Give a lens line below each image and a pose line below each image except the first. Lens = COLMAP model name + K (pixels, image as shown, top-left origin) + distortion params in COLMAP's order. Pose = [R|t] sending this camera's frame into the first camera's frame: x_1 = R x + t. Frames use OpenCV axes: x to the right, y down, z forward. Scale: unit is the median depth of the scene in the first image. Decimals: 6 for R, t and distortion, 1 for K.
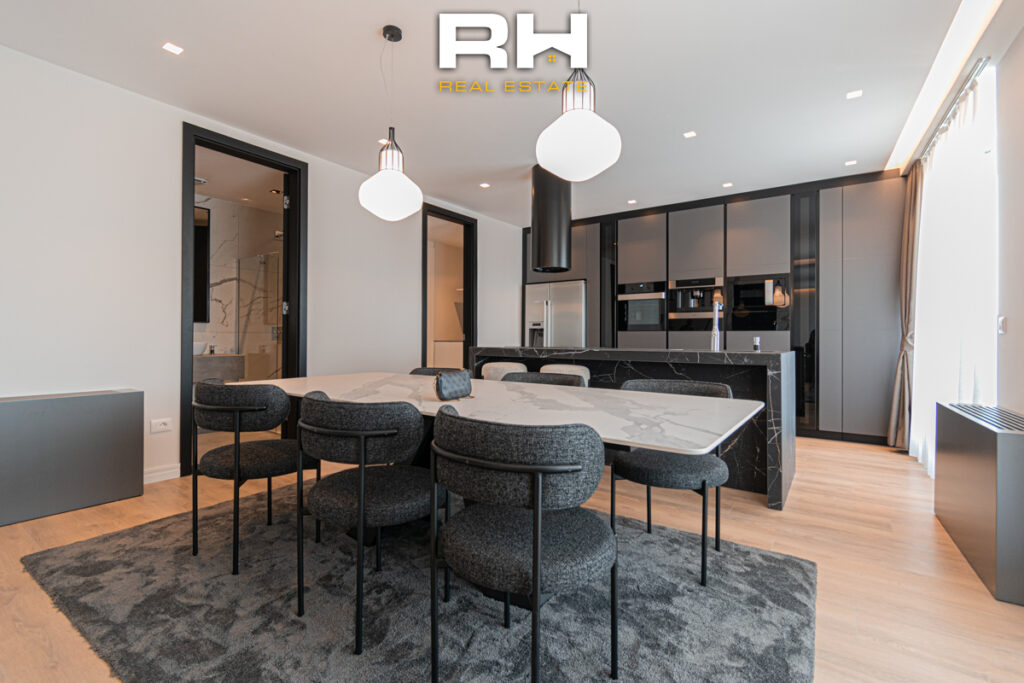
lens RADIAL K [[457.5, 0, 513.0], [0, 457.5, 338.6], [0, 0, 1]] dist [-0.004018, 0.000211]
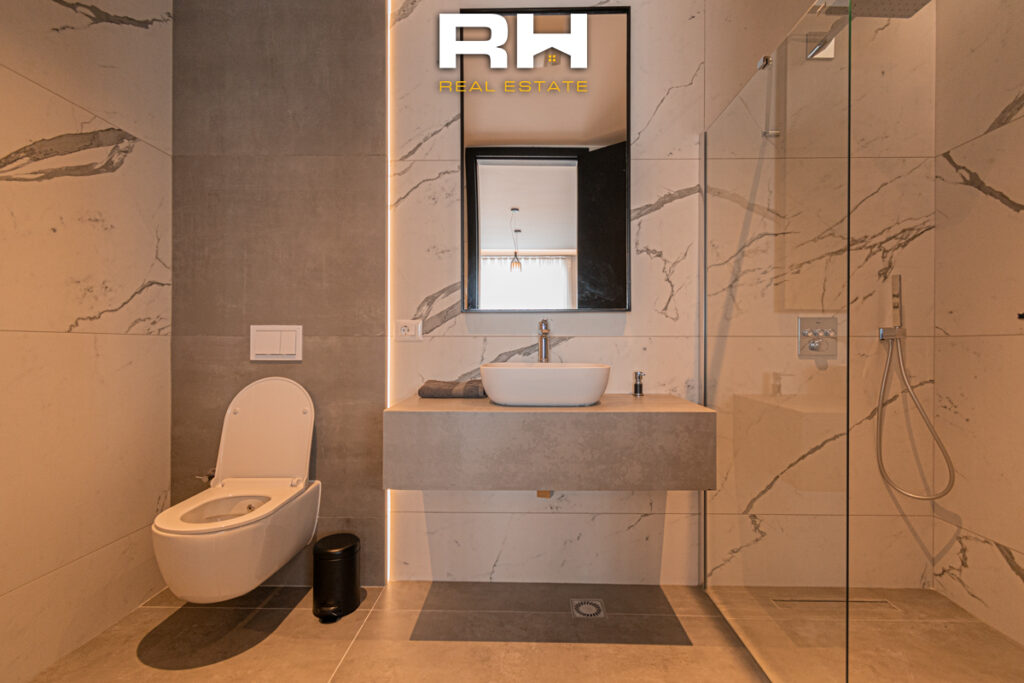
lens RADIAL K [[457.5, 0, 513.2], [0, 457.5, 338.2], [0, 0, 1]] dist [-0.004018, 0.000211]
pose [[0.540817, -0.002650, -0.841136, -0.375135], [0.005251, 0.999986, 0.000225, -0.012664], [0.841124, -0.004539, 0.540824, 0.669203]]
